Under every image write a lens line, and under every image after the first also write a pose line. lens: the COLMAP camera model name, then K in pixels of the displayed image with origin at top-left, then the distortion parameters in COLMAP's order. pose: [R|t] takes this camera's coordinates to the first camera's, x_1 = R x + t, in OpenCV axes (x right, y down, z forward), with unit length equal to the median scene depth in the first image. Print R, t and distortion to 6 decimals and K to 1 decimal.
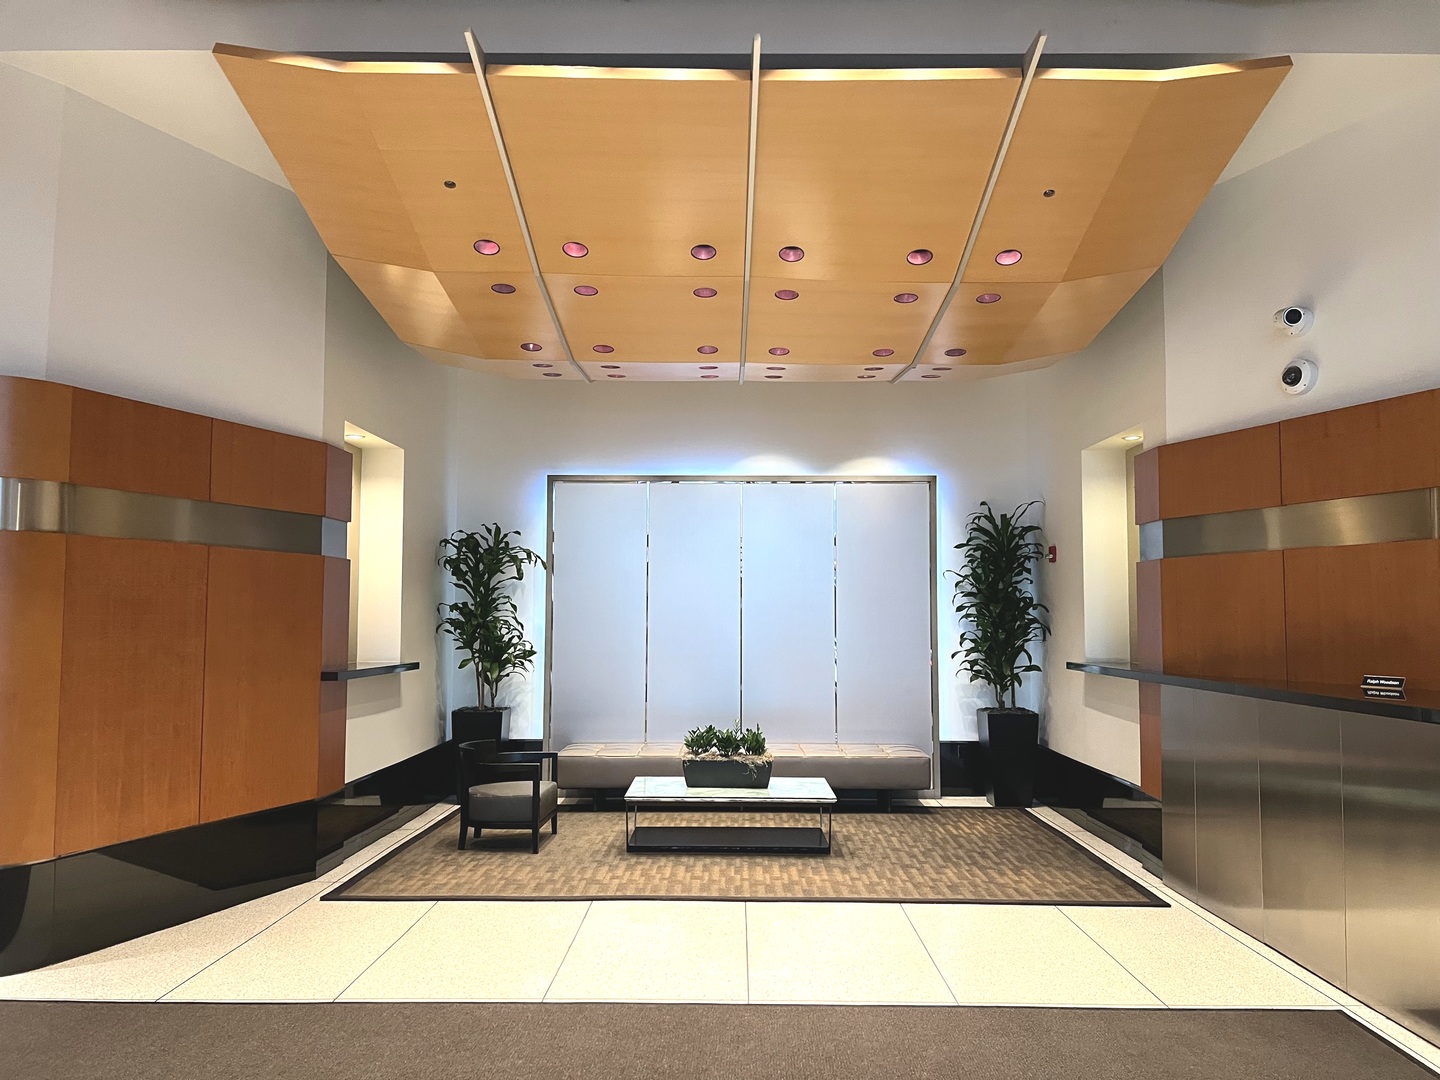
lens RADIAL K [[1084.5, 0, 721.9], [0, 1084.5, 546.5], [0, 0, 1]] dist [0.062705, -0.072515]
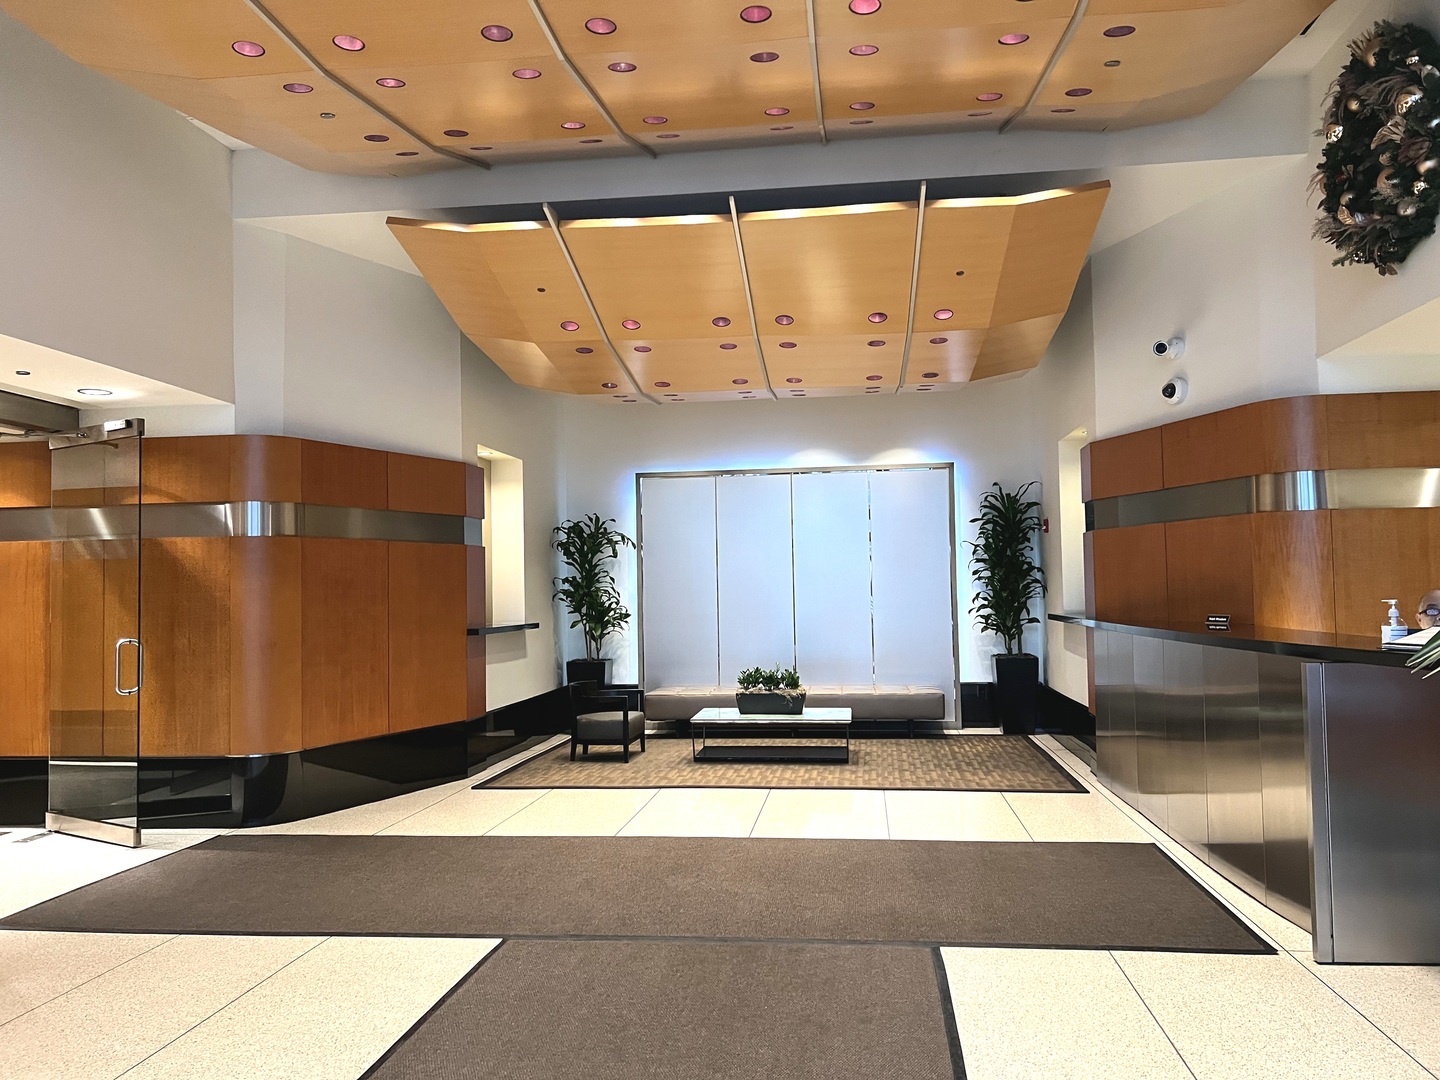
lens RADIAL K [[1084.5, 0, 728.4], [0, 1084.5, 537.2], [0, 0, 1]] dist [0.062705, -0.072515]
pose [[0.993341, -0.027076, -0.111989, 0.106593], [0.029135, 0.999434, 0.016796, -0.013307], [0.111471, -0.019947, 0.993568, -0.293906]]
